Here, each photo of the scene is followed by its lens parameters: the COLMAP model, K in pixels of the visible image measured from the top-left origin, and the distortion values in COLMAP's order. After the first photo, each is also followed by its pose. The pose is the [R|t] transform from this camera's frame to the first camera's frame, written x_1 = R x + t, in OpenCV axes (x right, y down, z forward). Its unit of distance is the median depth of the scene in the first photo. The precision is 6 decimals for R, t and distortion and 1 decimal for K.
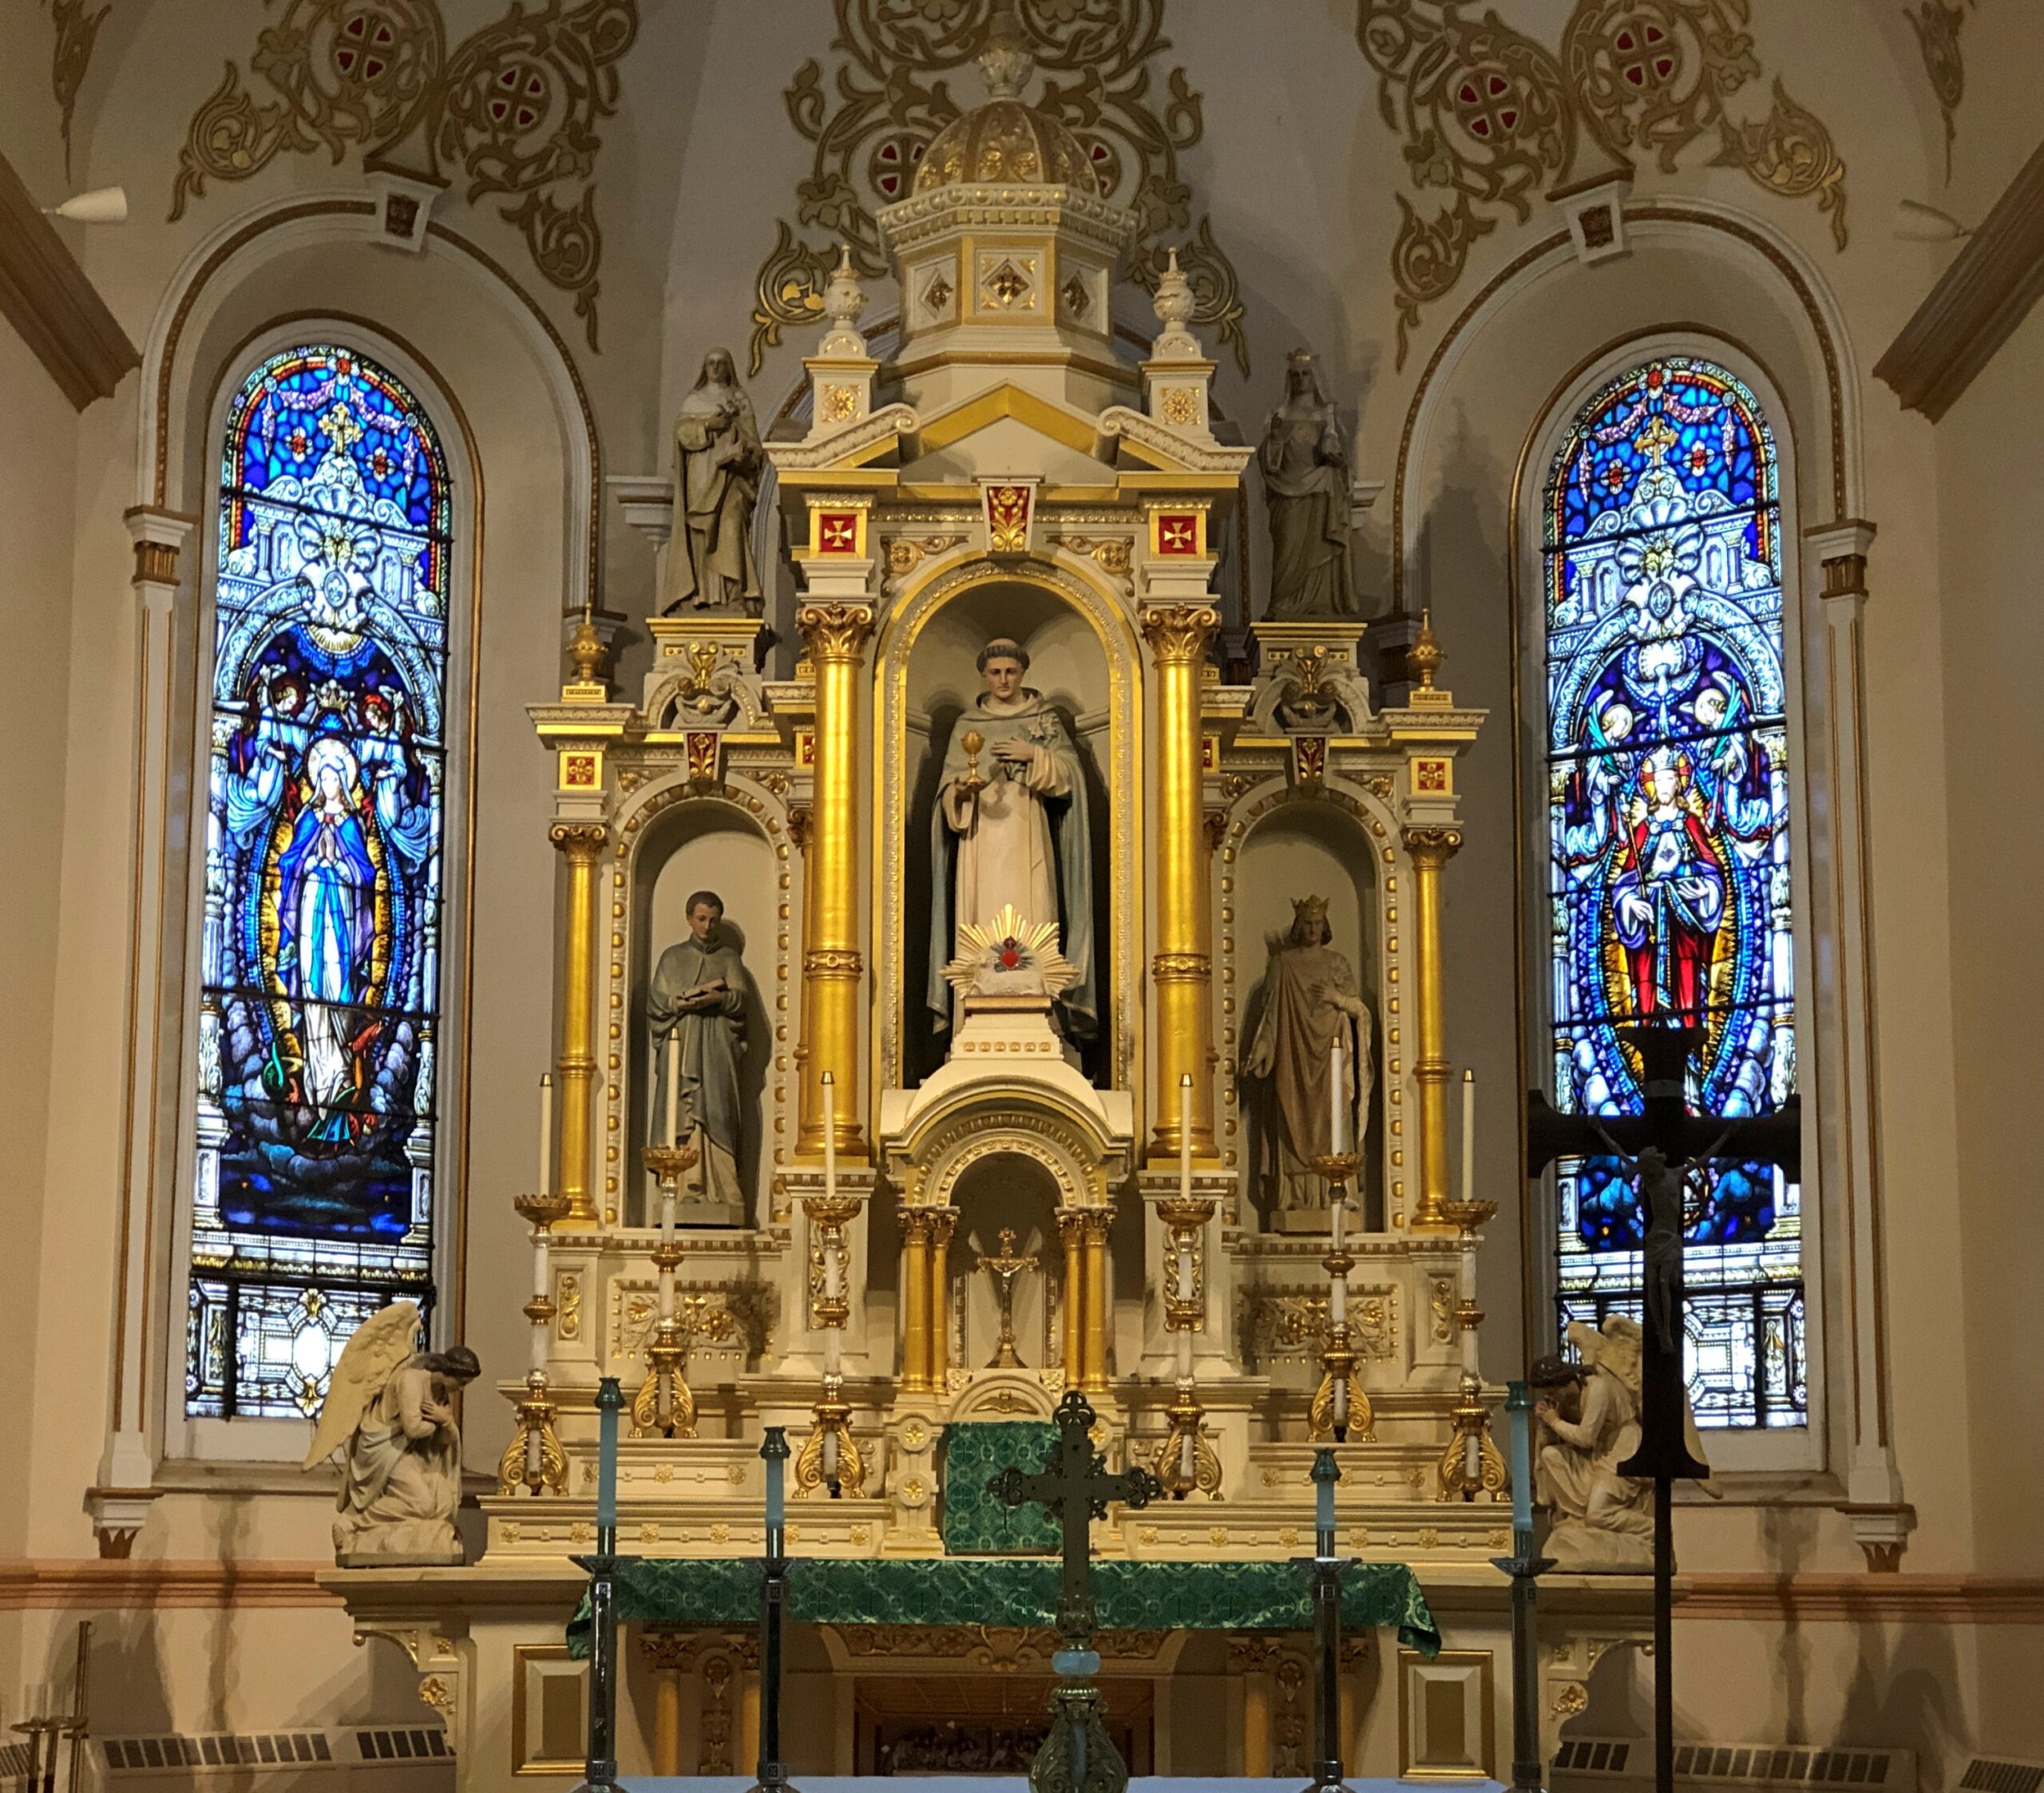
lens RADIAL K [[4753.9, 0, 1022.0], [0, 4753.9, 896.5], [0, 0, 1]] dist [-0.298553, 4.456245]
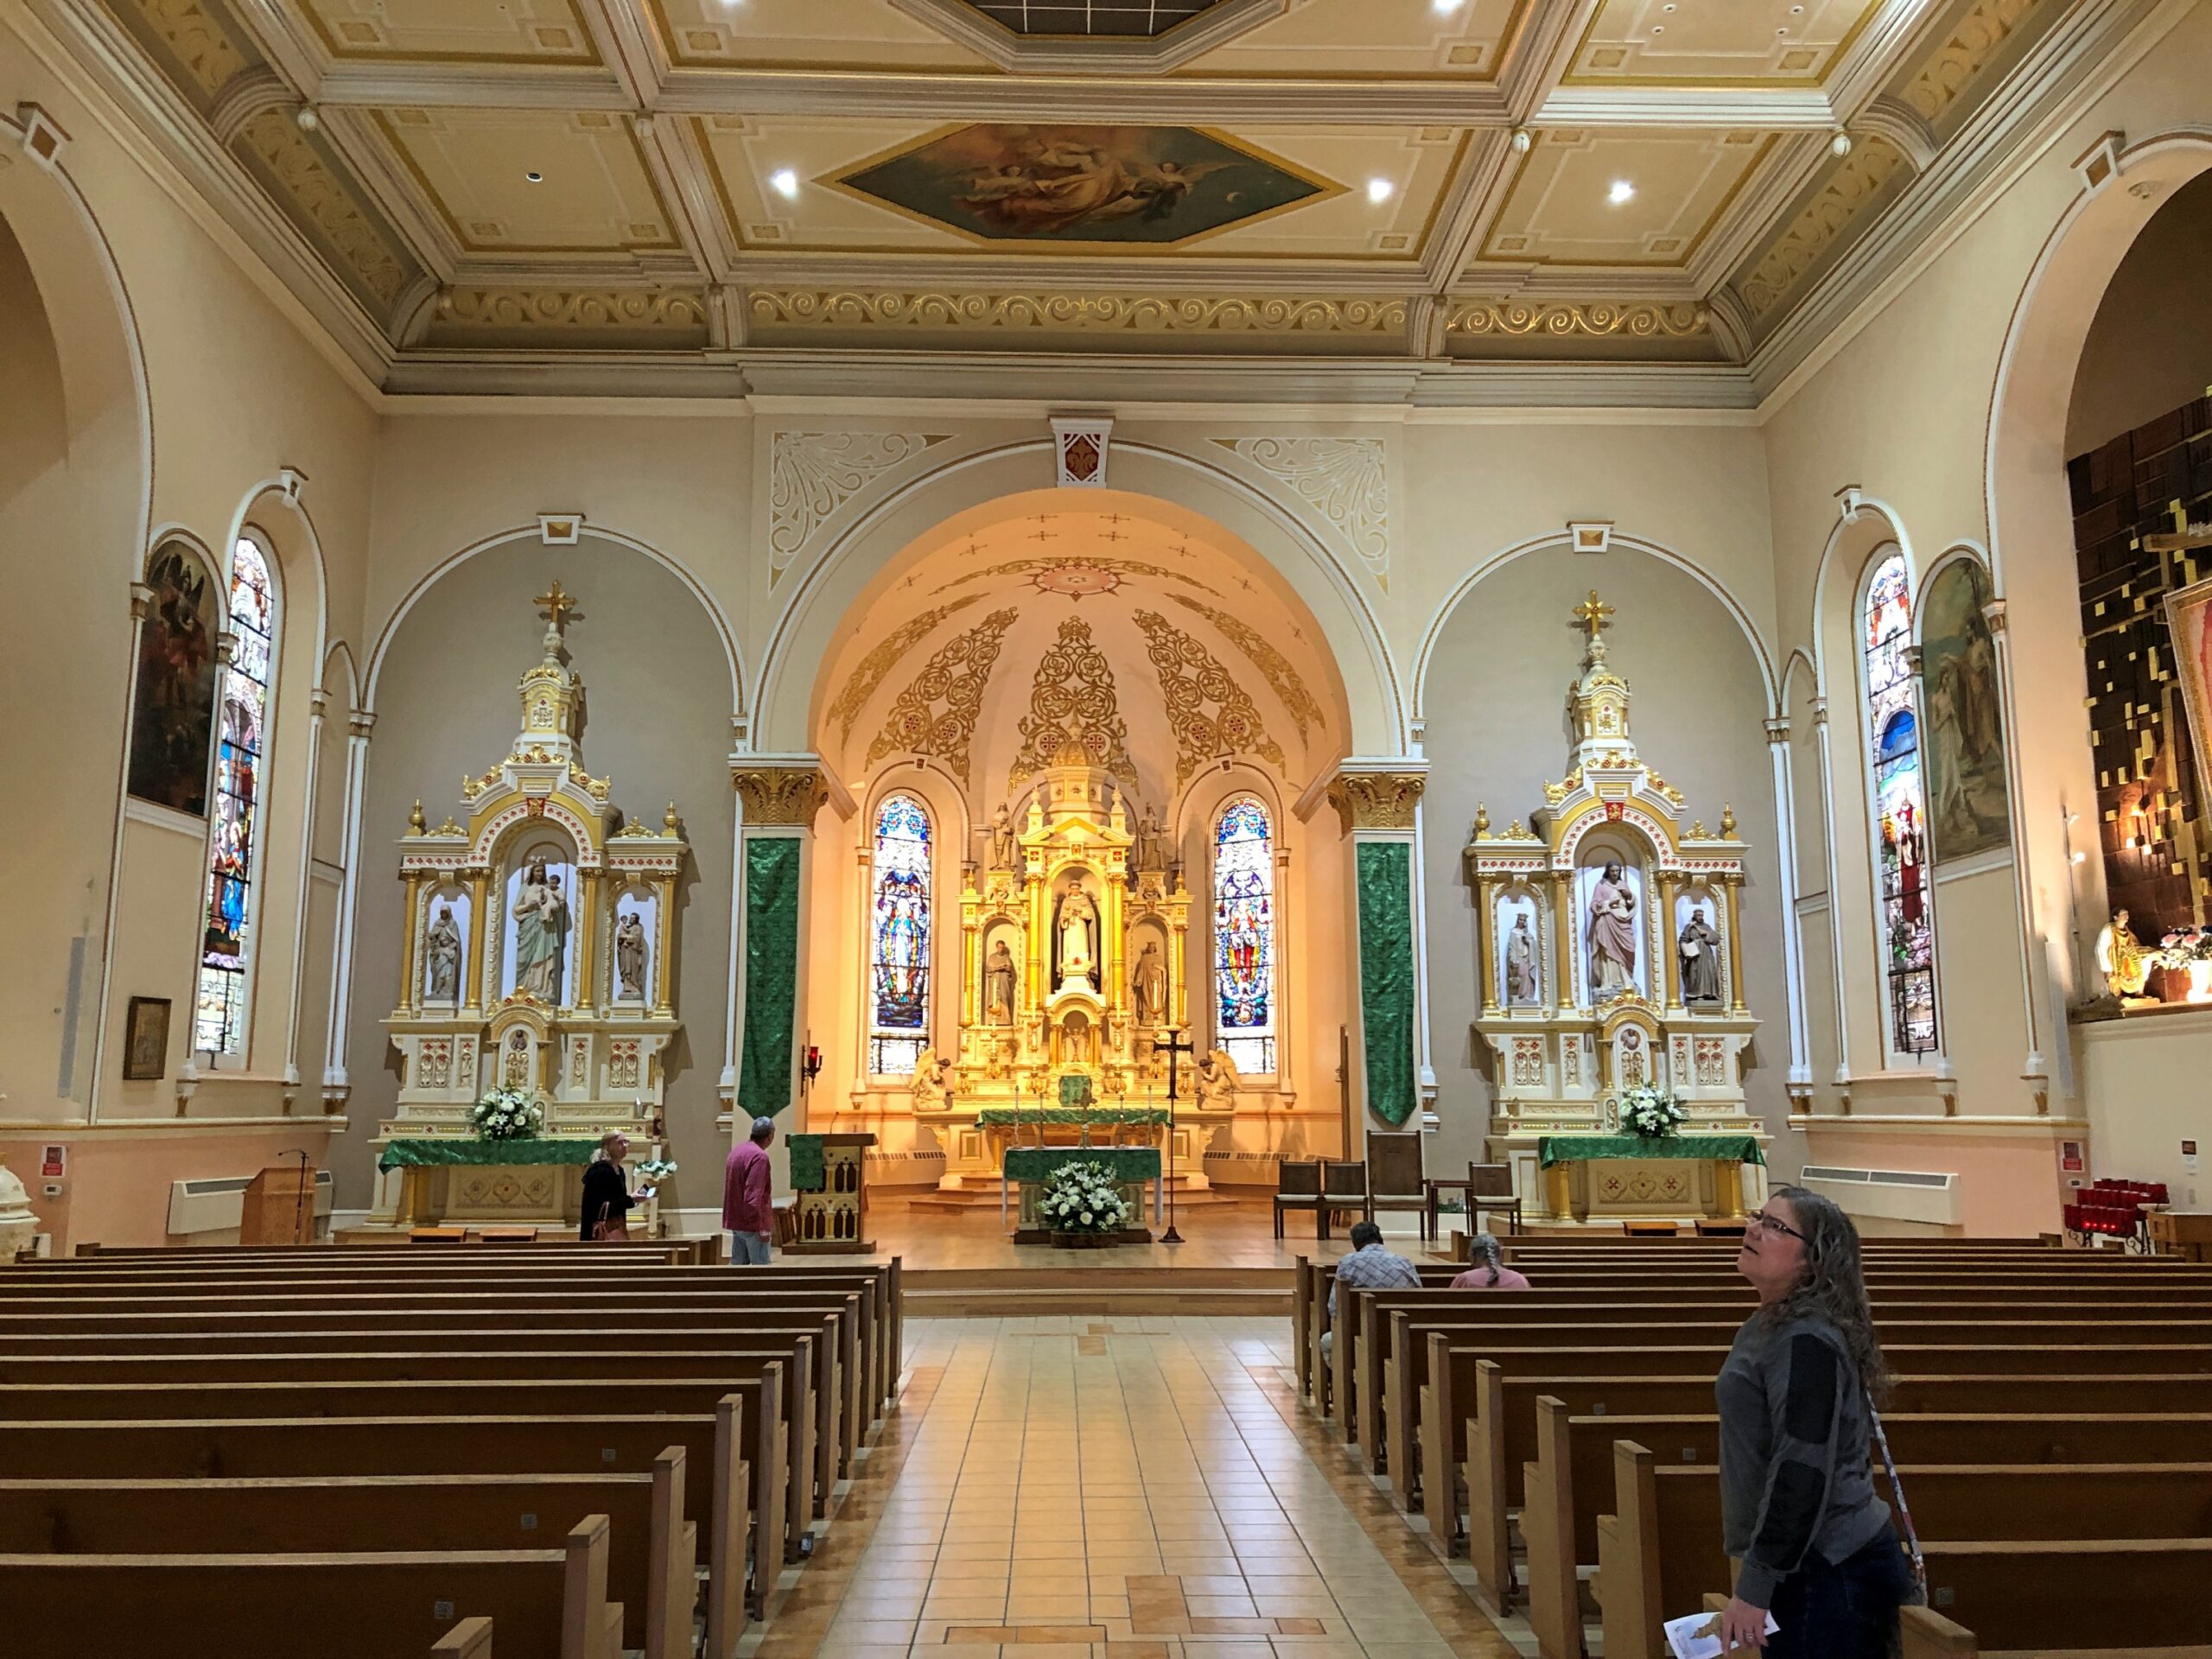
lens RADIAL K [[1810.0, 0, 1164.2], [0, 1810.0, 823.2], [0, 0, 1]] dist [0.068436, -0.005773]
pose [[0.998955, -0.000316, 0.045707, 0.001437], [0.000899, 0.999918, -0.012749, -0.081827], [-0.045699, 0.012777, 0.998874, -0.545501]]
